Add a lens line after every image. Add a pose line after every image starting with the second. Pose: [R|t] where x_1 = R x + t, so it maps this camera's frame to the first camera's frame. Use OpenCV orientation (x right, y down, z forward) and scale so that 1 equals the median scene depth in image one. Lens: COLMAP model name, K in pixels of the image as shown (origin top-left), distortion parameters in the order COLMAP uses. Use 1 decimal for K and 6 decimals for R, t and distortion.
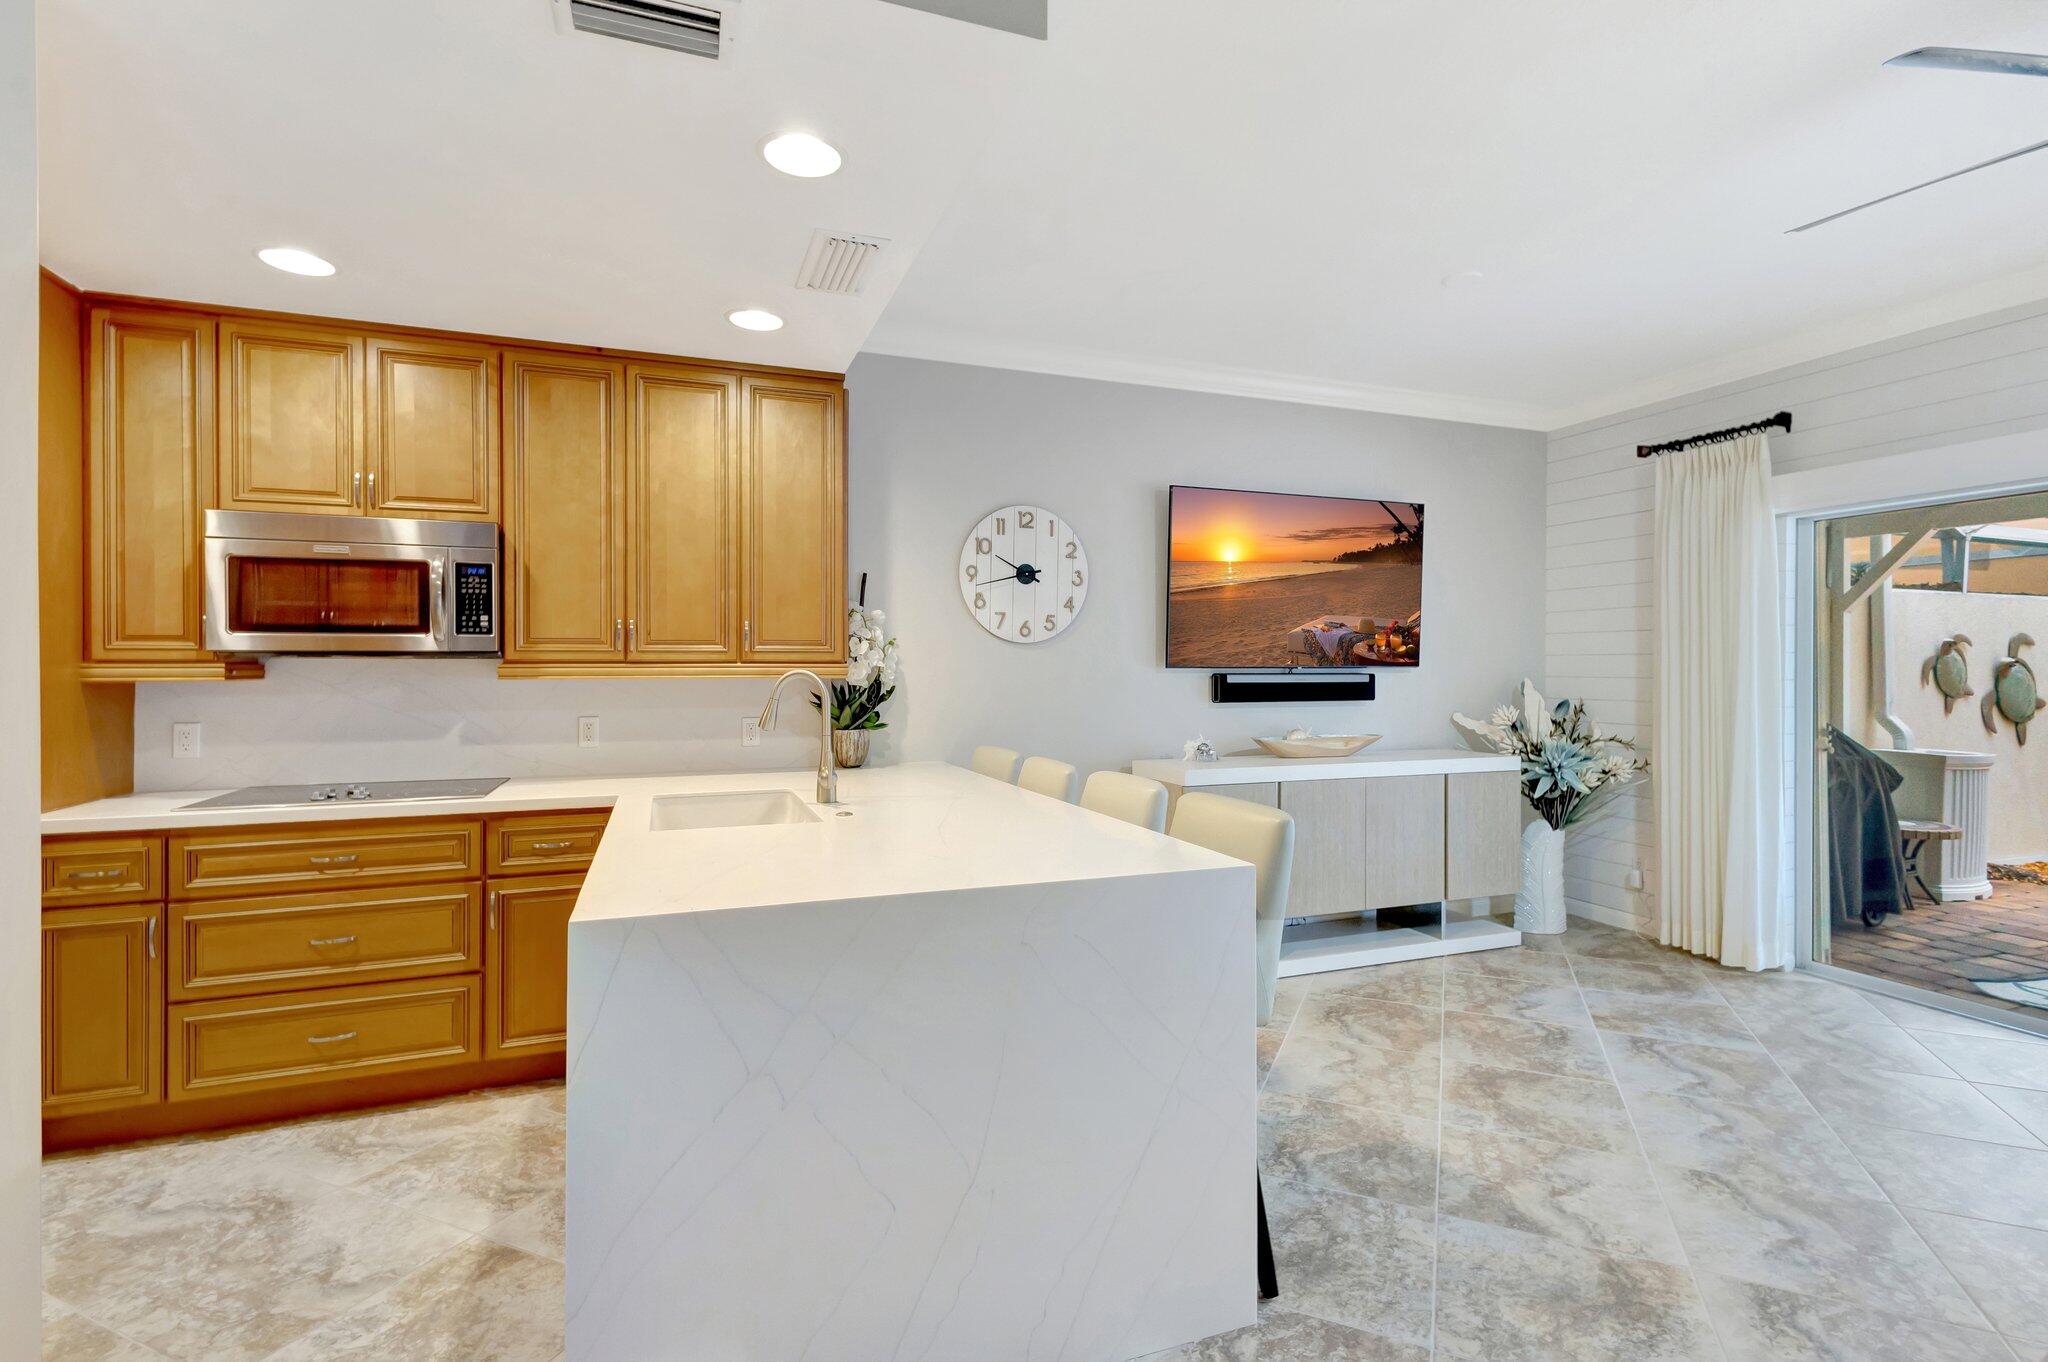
lens RADIAL K [[955.9, 0, 1023.8], [0, 955.9, 660.6], [0, 0, 1]] dist [0.015887, -0.004869]
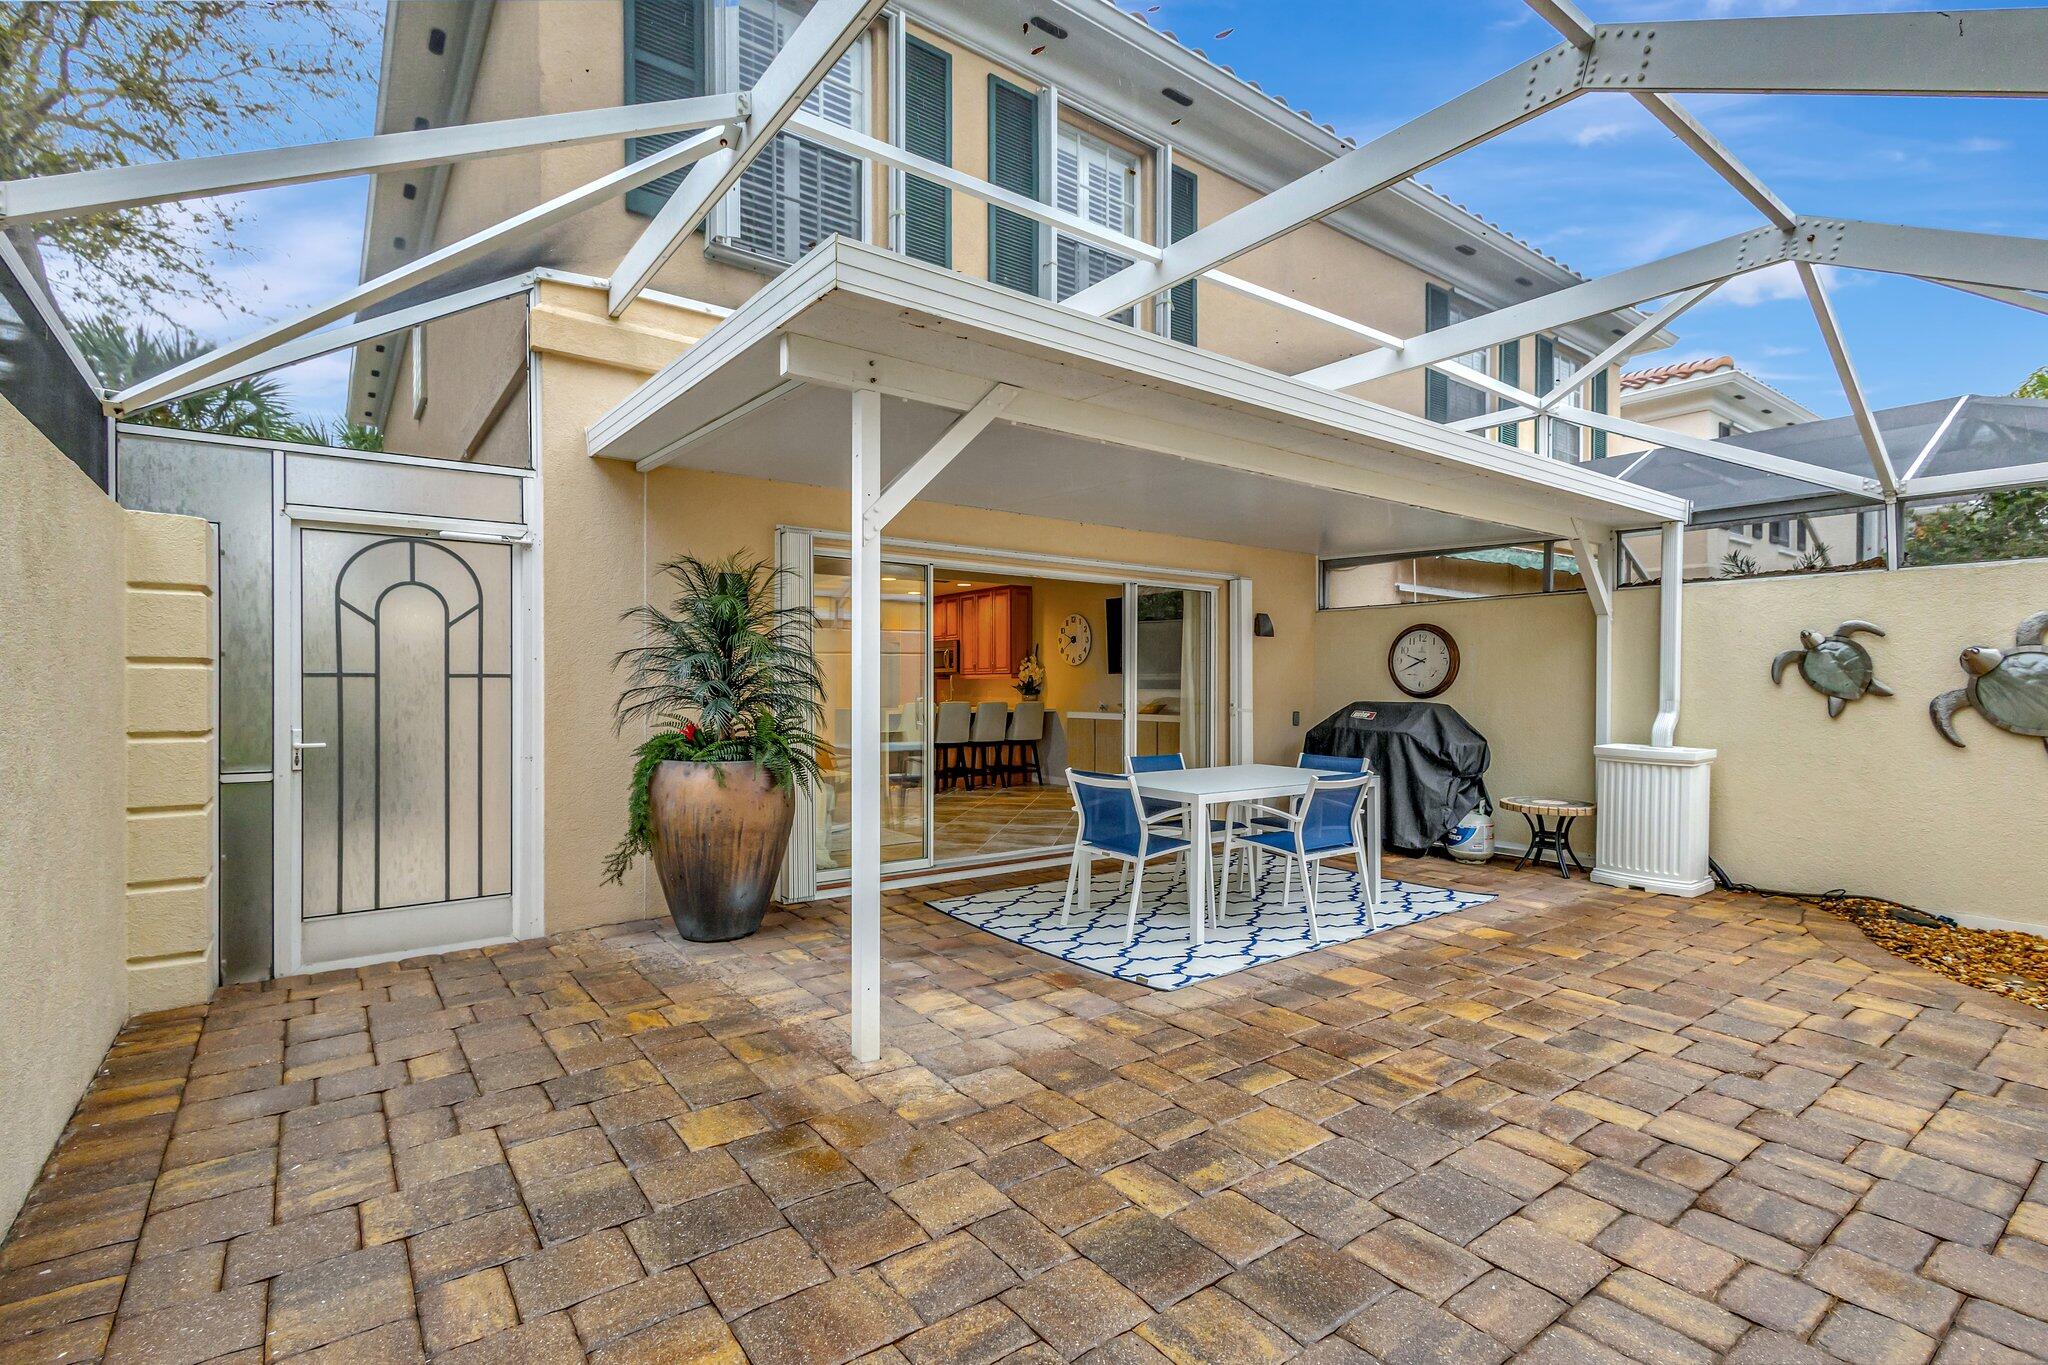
lens RADIAL K [[955.9, 0, 1028.2], [0, 955.9, 687.7], [0, 0, 1]] dist [0.015887, -0.004869]
pose [[0.279236, -0.000158, -0.960222, 2.687174], [0.000678, 1.000000, 0.000033, 0.045954], [0.960222, -0.000660, 0.279236, 0.149270]]
